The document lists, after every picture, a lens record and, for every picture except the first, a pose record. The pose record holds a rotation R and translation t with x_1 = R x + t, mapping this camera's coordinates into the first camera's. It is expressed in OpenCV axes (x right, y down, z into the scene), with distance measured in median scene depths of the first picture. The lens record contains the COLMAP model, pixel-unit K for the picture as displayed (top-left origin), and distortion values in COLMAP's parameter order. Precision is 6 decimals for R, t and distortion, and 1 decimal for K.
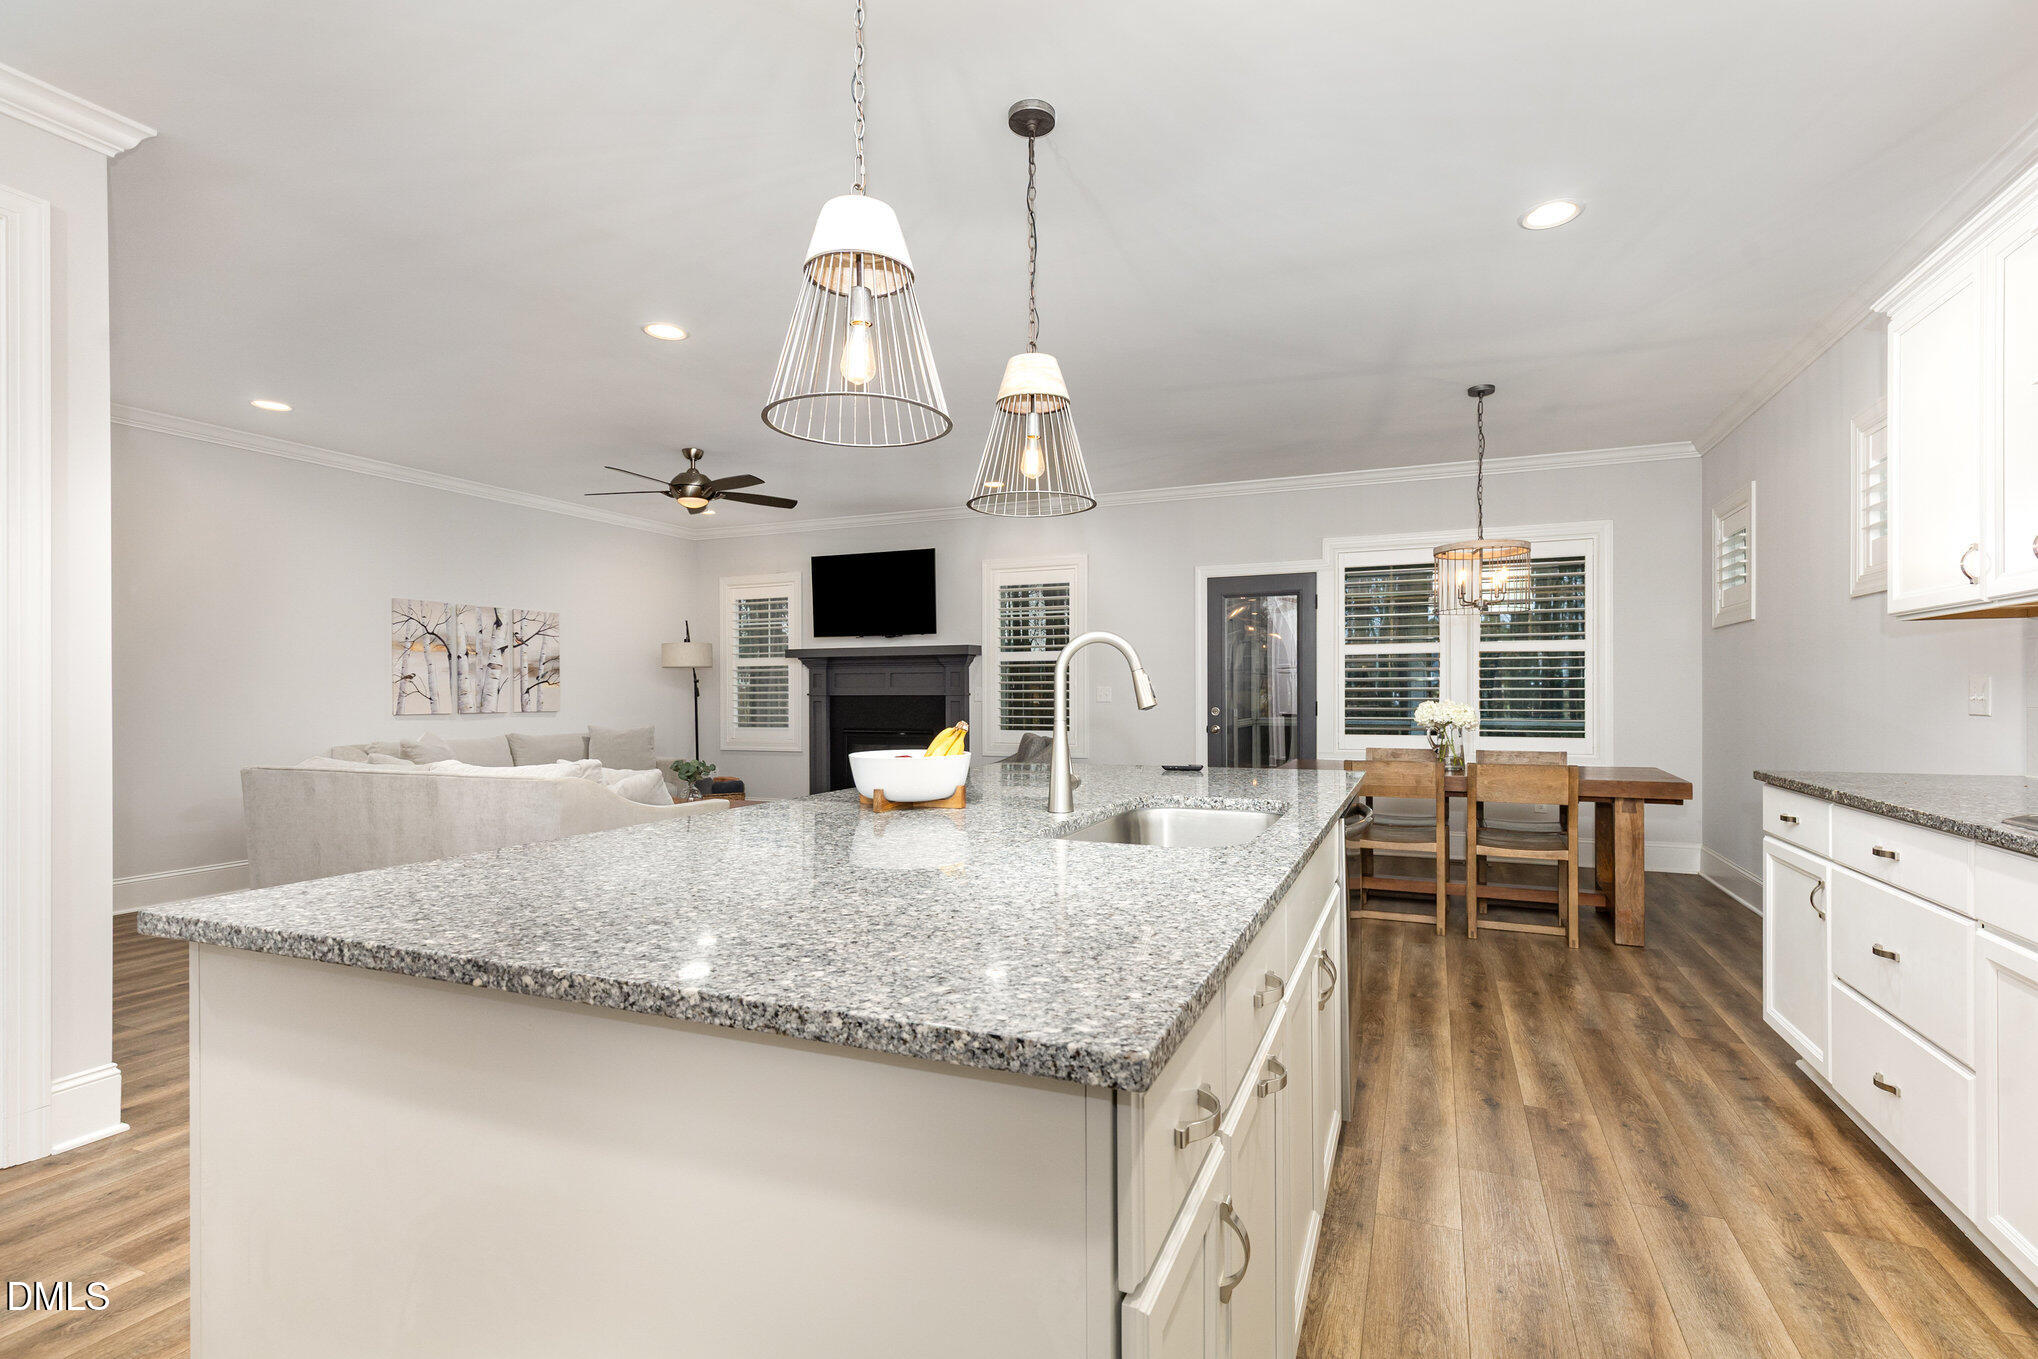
lens RADIAL K [[941.0, 0, 1021.4], [0, 941.0, 691.1], [0, 0, 1]] dist [0.006209, 0.000645]
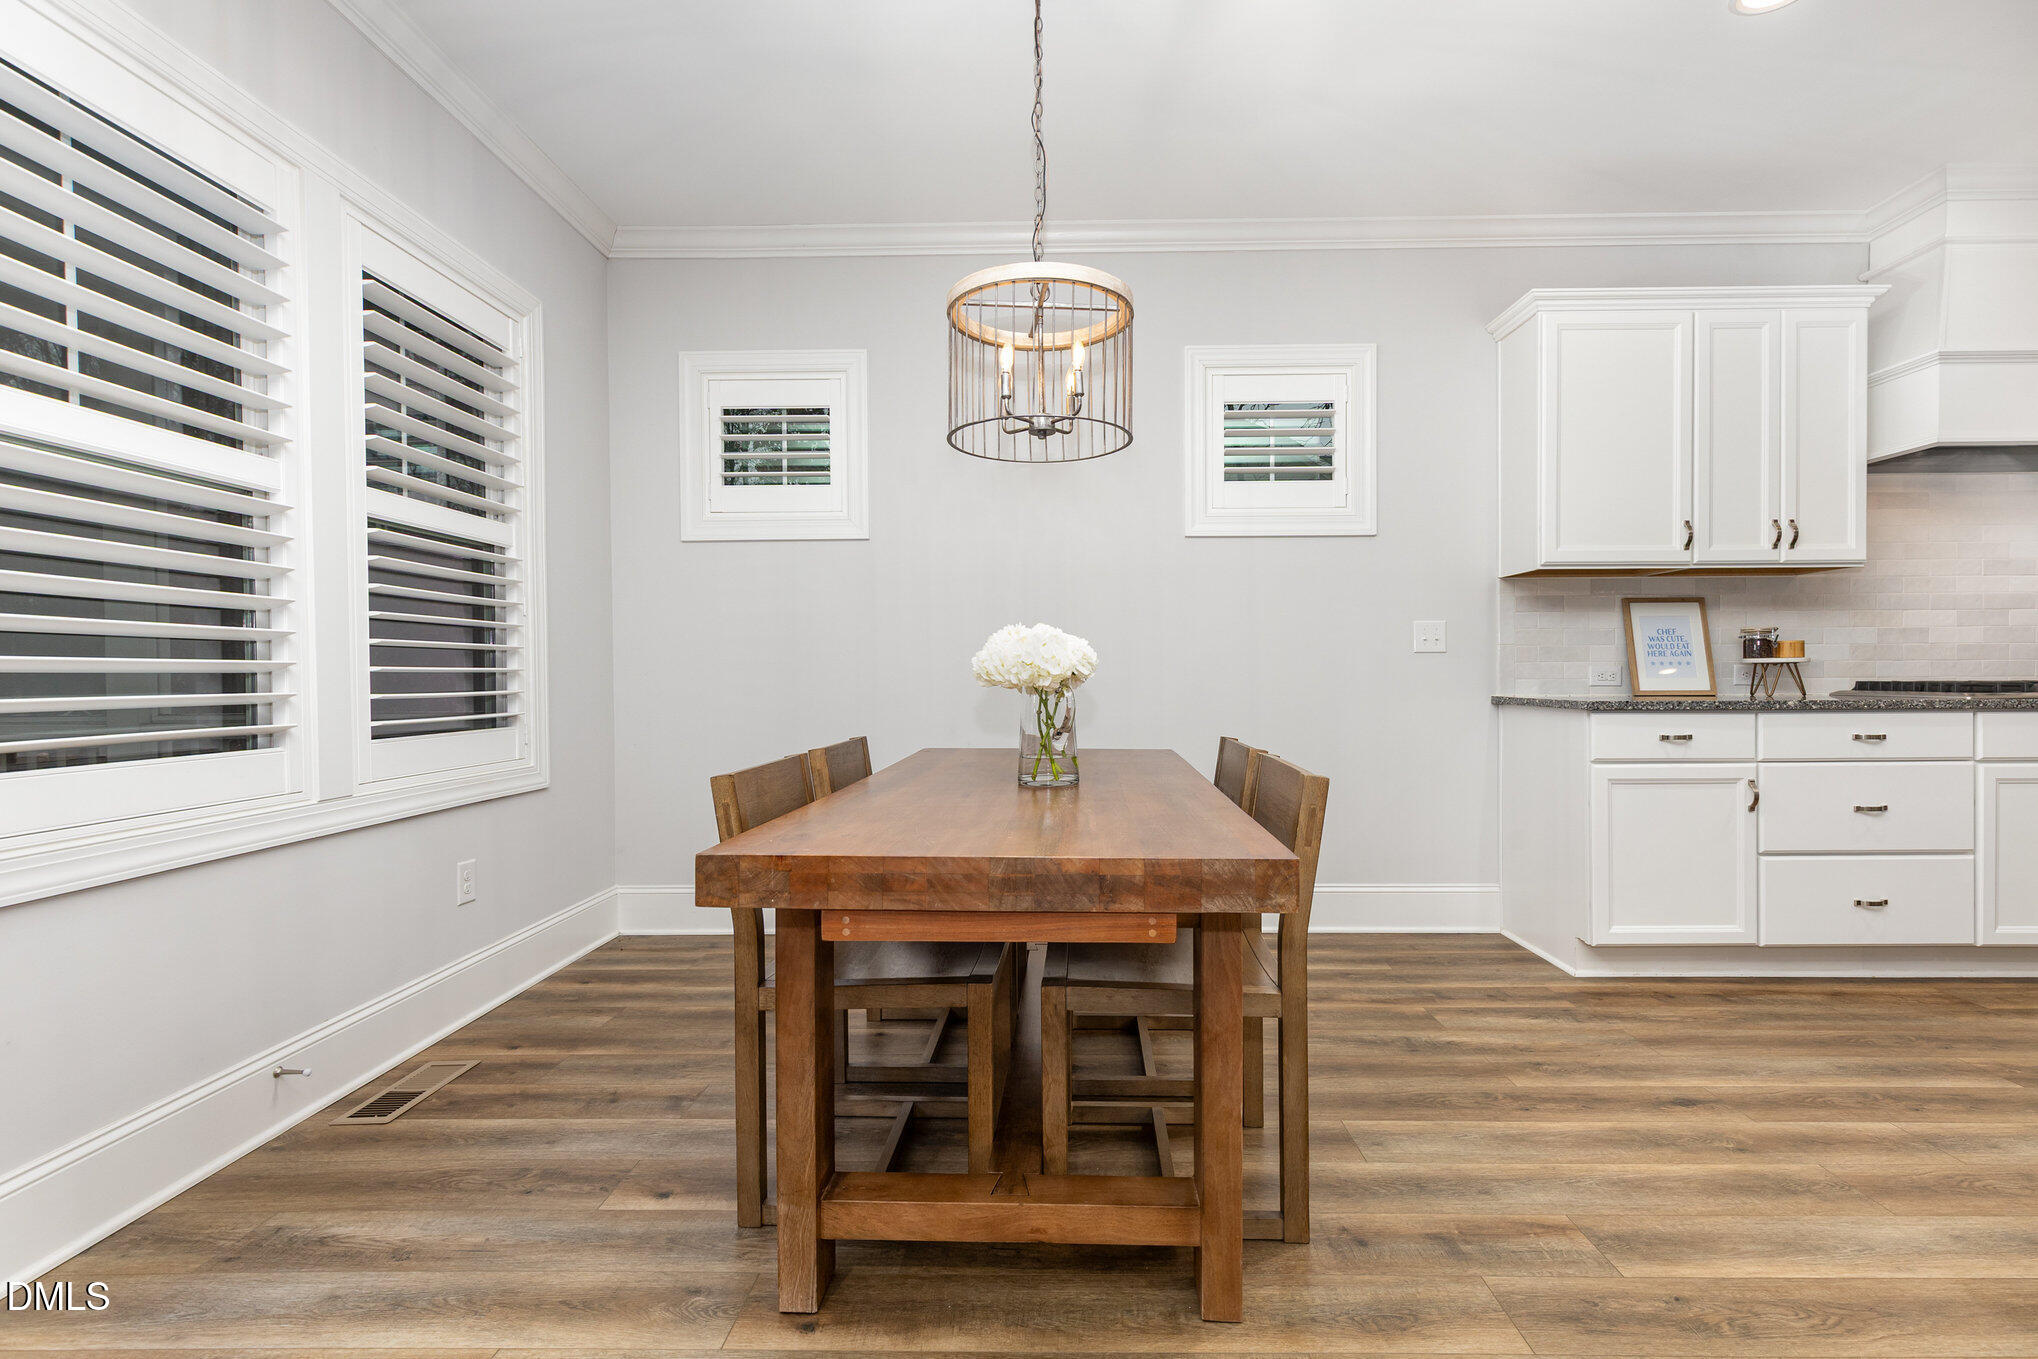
lens RADIAL K [[941.0, 0, 1082.9], [0, 941.0, 663.5], [0, 0, 1]] dist [0.006209, 0.000645]
pose [[-0.398045, -0.009723, 0.917314, 0.038067], [0.000450, 0.999942, 0.010794, 0.016825], [-0.917366, 0.004709, -0.398017, 1.137978]]
